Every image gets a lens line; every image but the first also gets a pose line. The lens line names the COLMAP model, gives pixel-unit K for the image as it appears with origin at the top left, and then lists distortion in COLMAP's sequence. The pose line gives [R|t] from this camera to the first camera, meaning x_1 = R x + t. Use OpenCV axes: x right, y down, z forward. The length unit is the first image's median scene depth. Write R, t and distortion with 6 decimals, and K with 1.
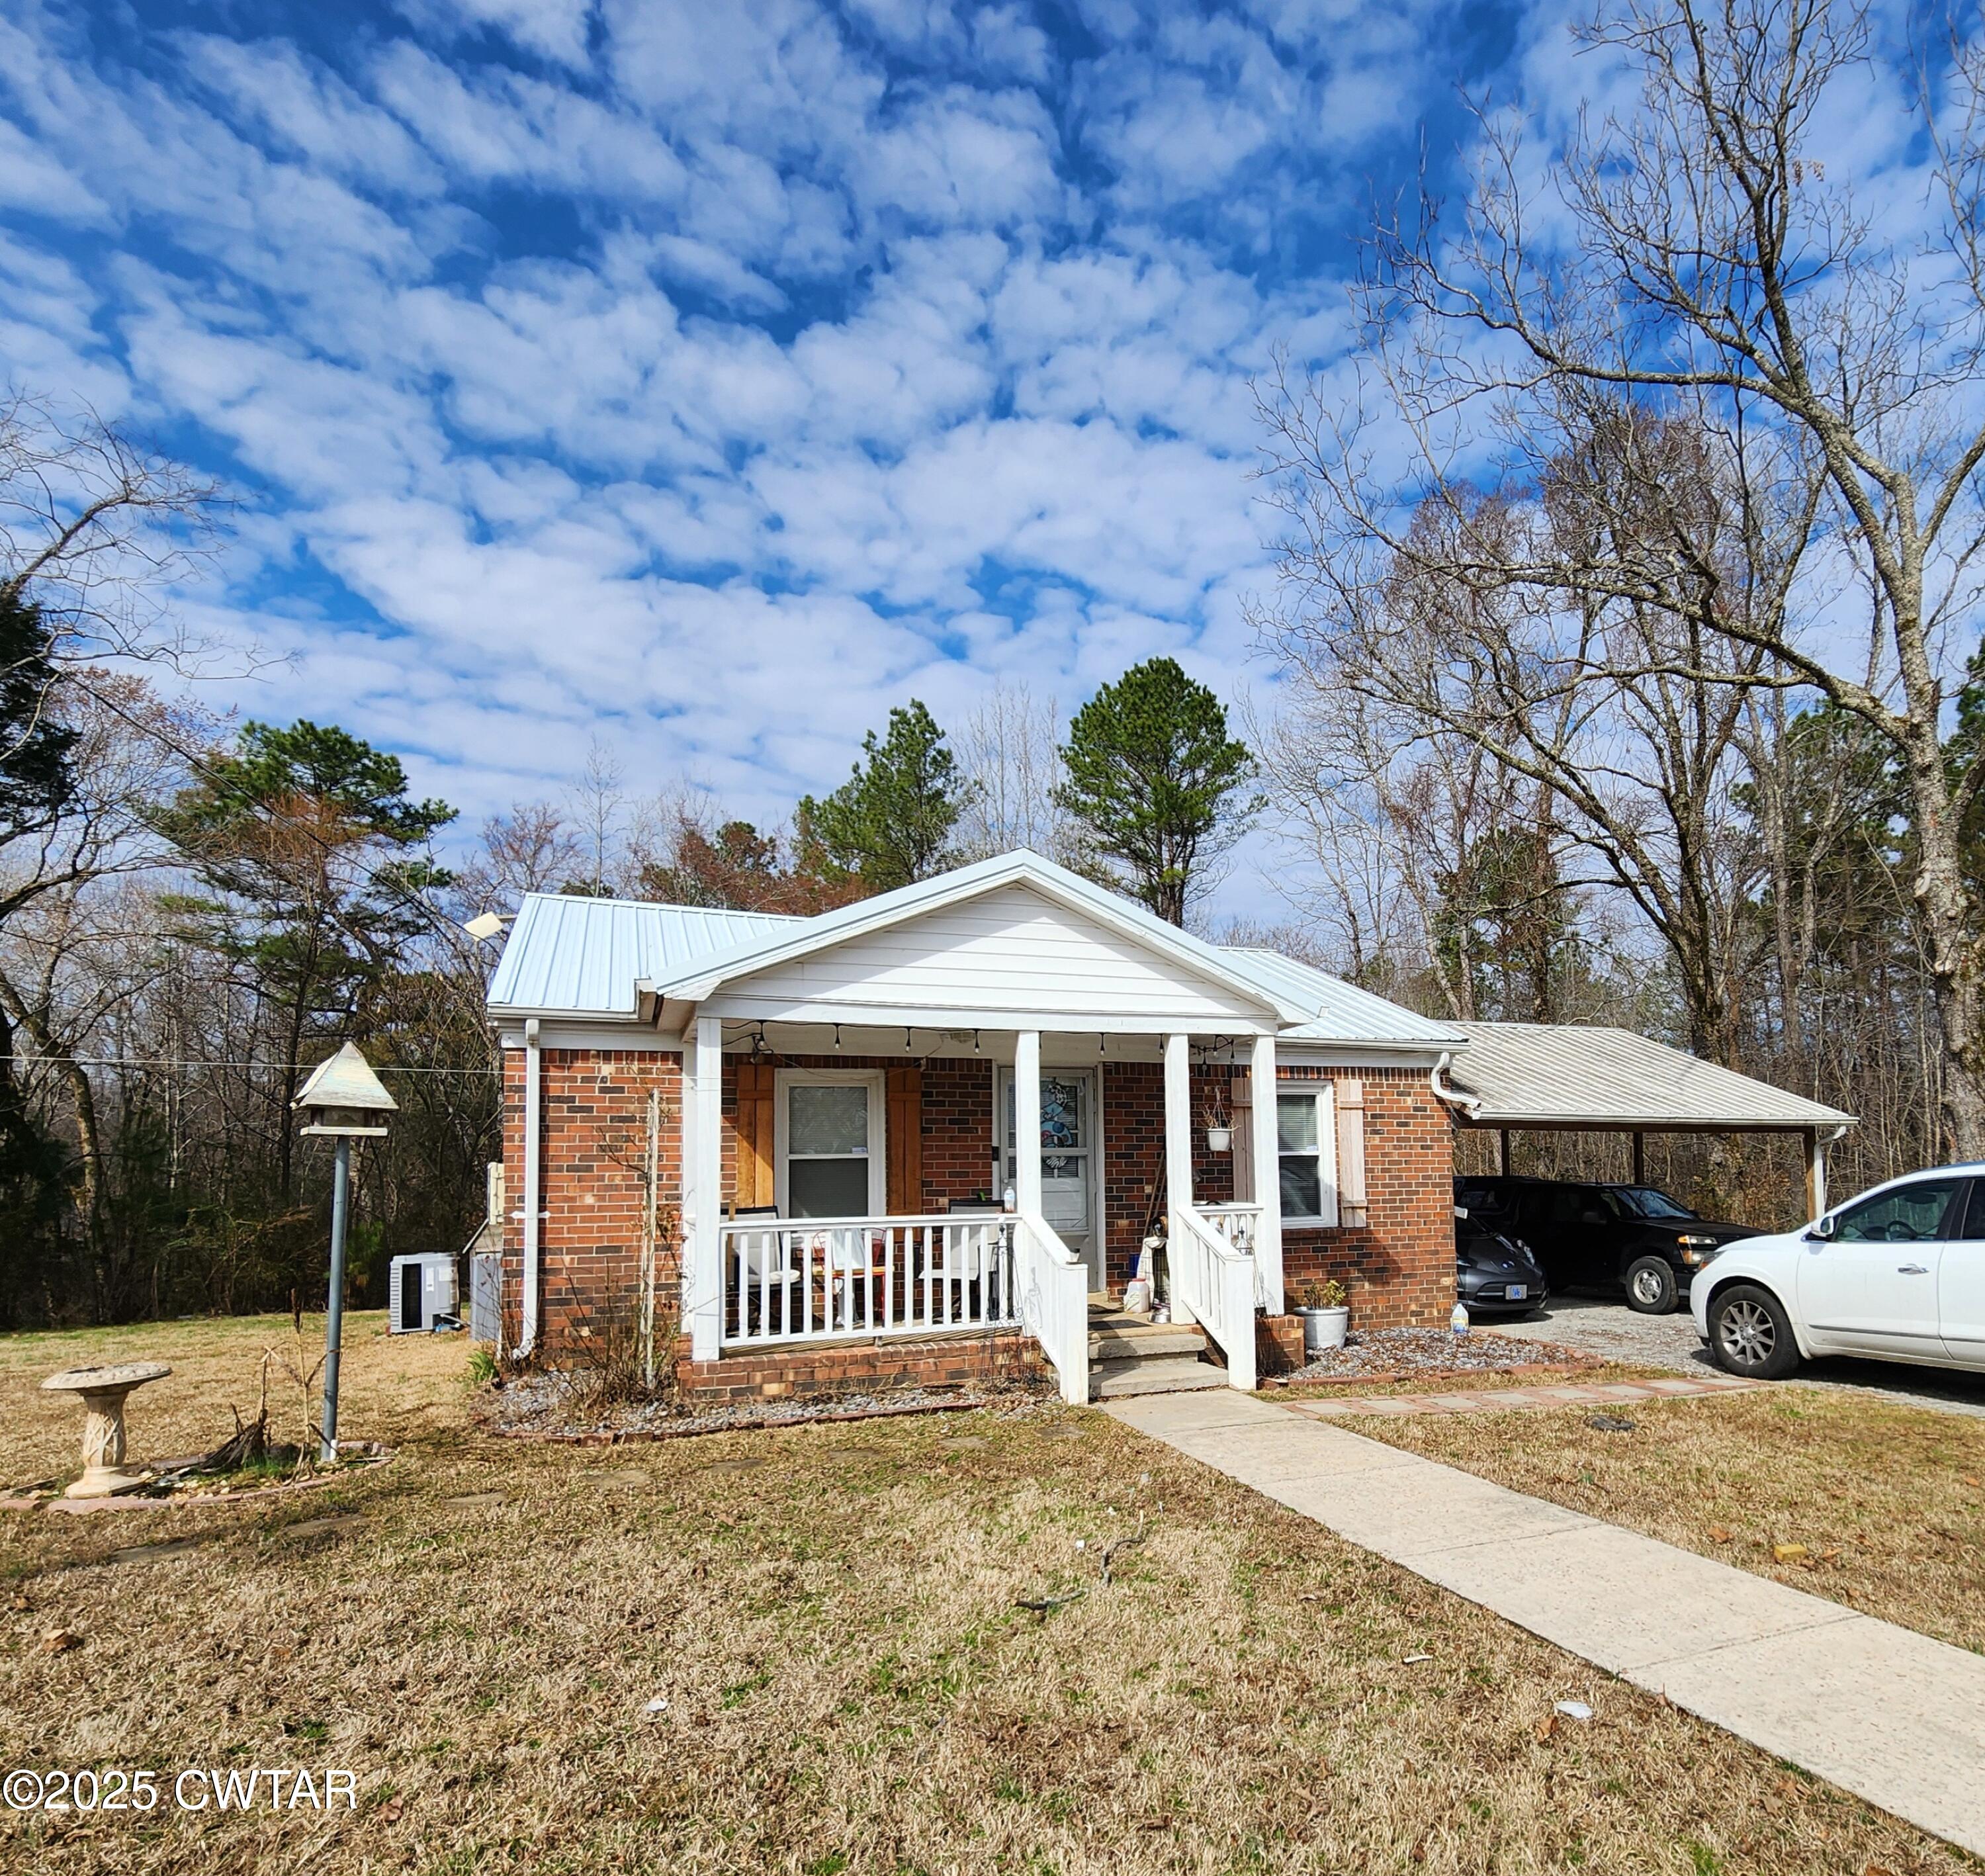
lens RADIAL K [[1358.8, 0, 1089.1], [0, 1358.8, 1057.6], [0, 0, 1]] dist [-0.002806, 0.000457]
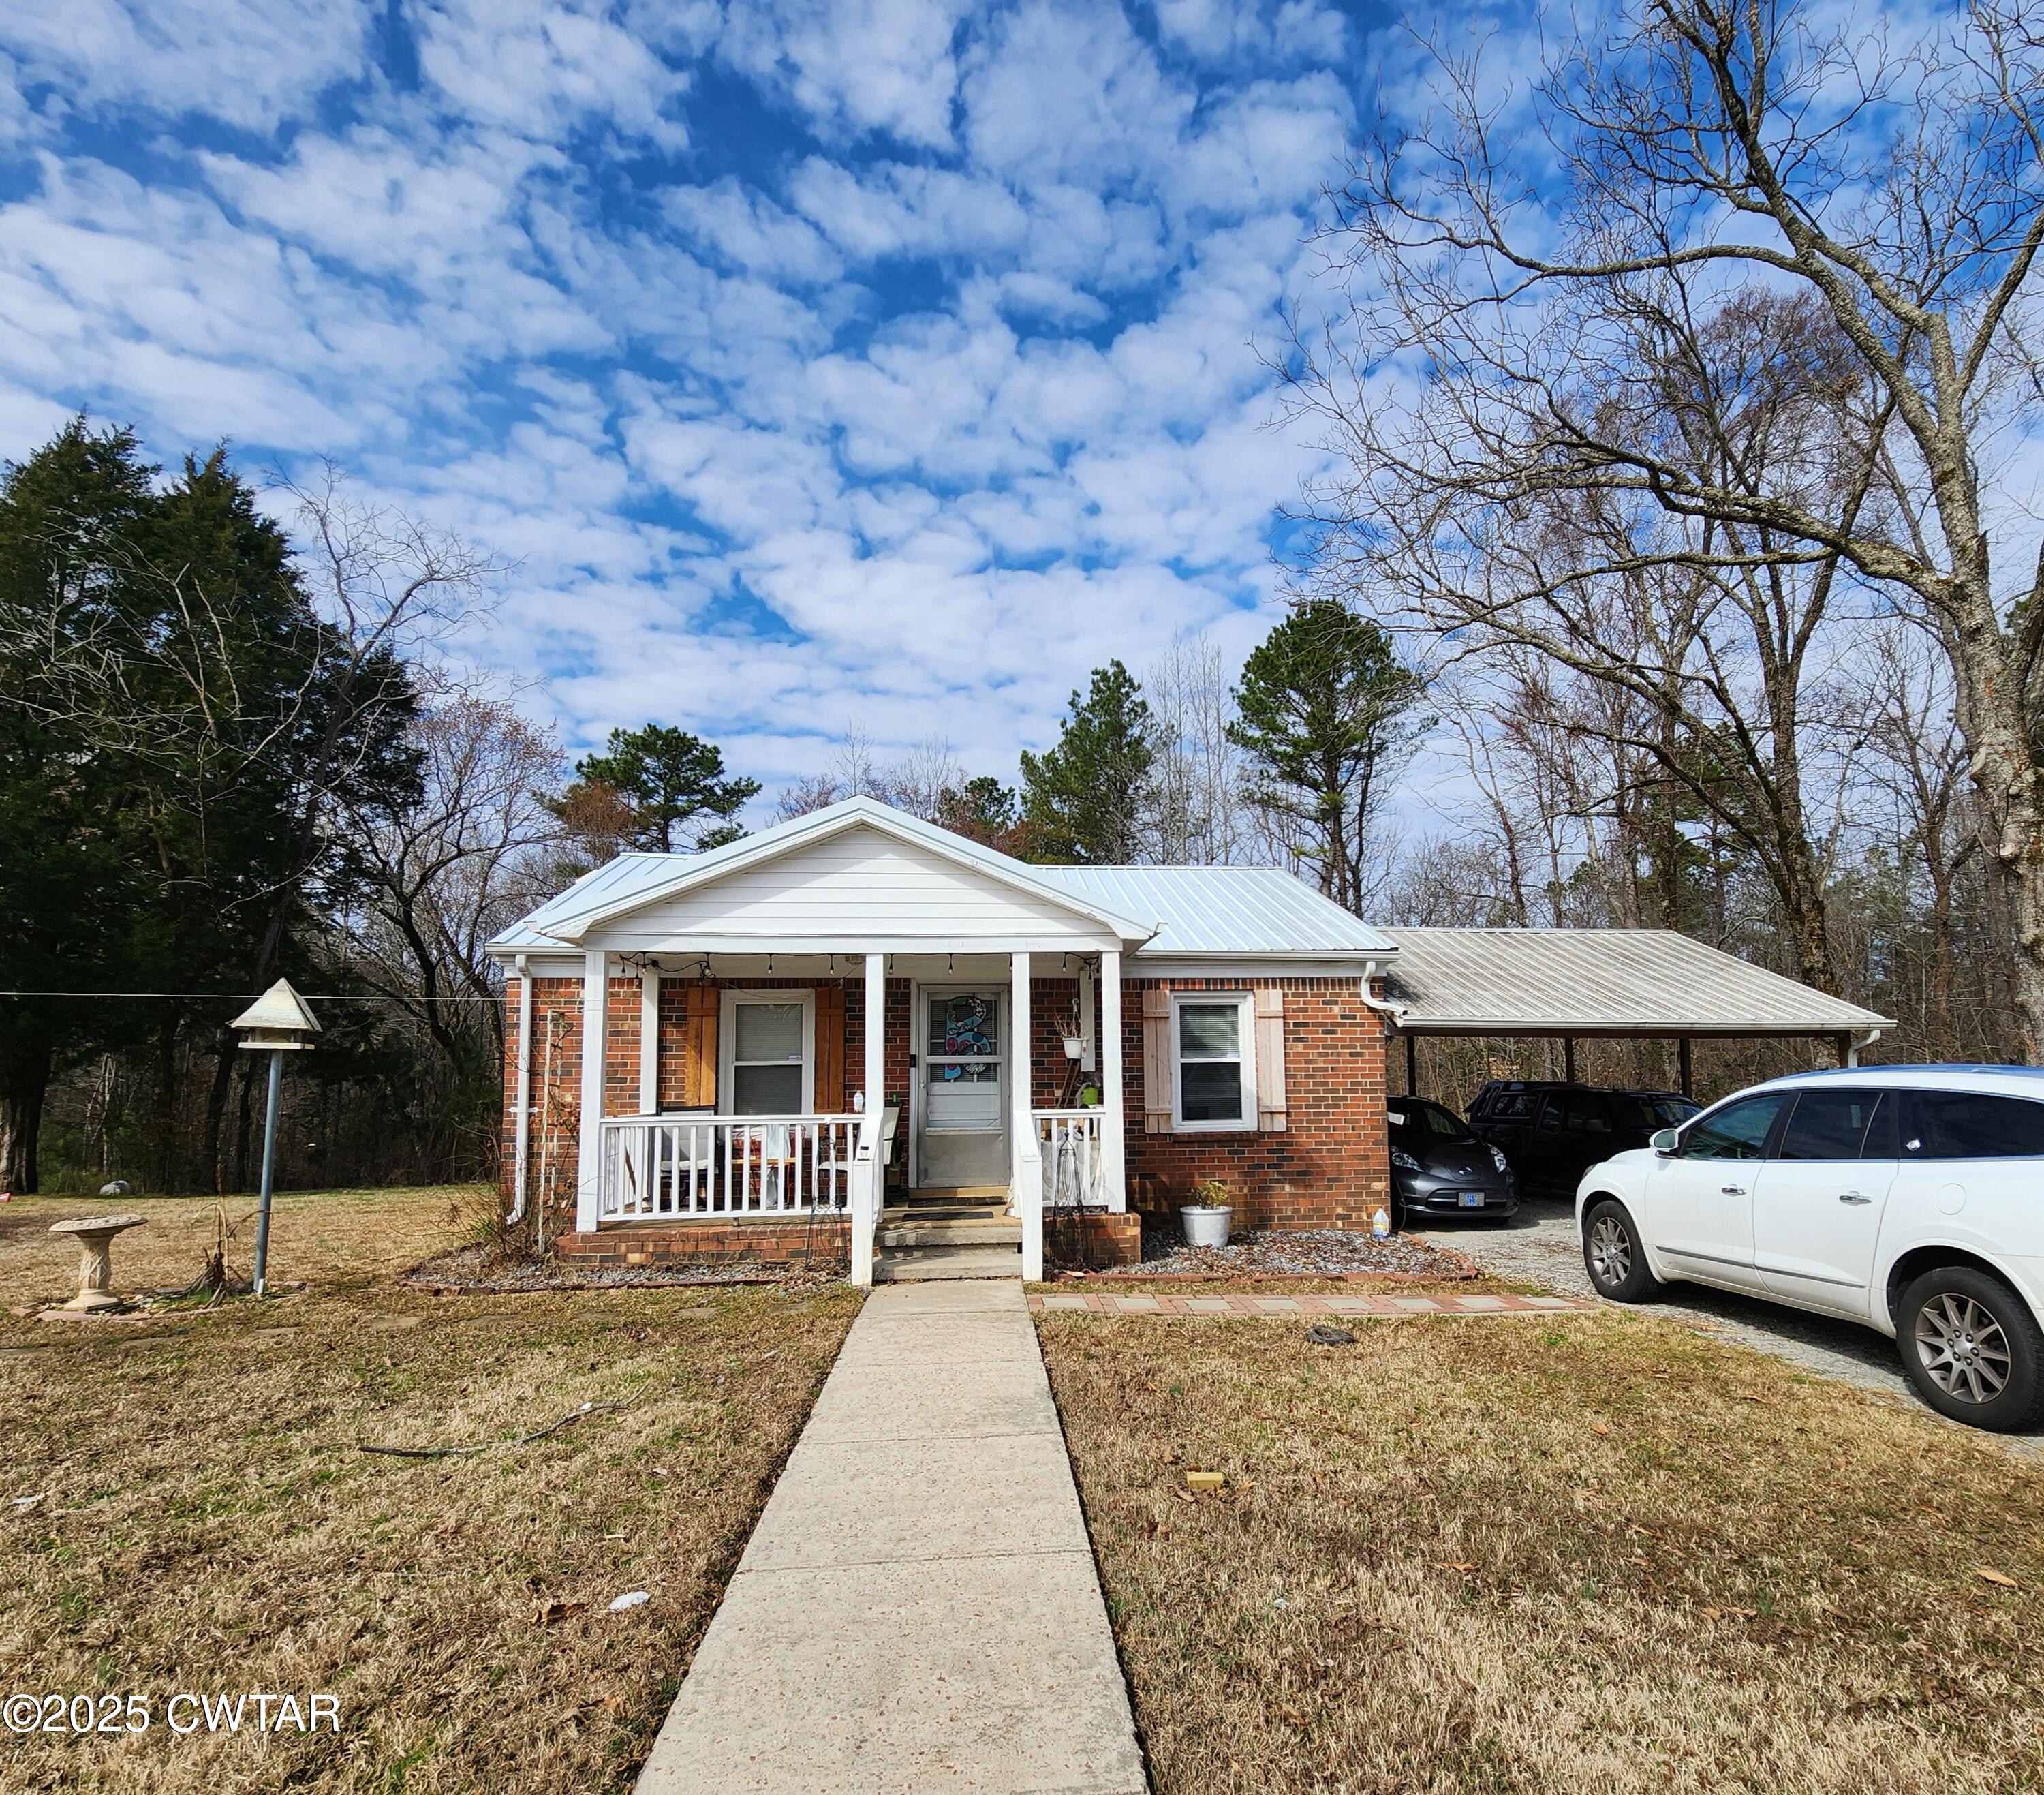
lens RADIAL K [[1205.3, 0, 1026.7], [0, 1205.3, 985.8], [0, 0, 1]] dist [0.005408, -0.003892]
pose [[0.950834, -0.019196, -0.309105, 0.257067], [0.022990, 0.999698, 0.008636, 0.000873], [0.308846, -0.015318, 0.950989, 0.055475]]
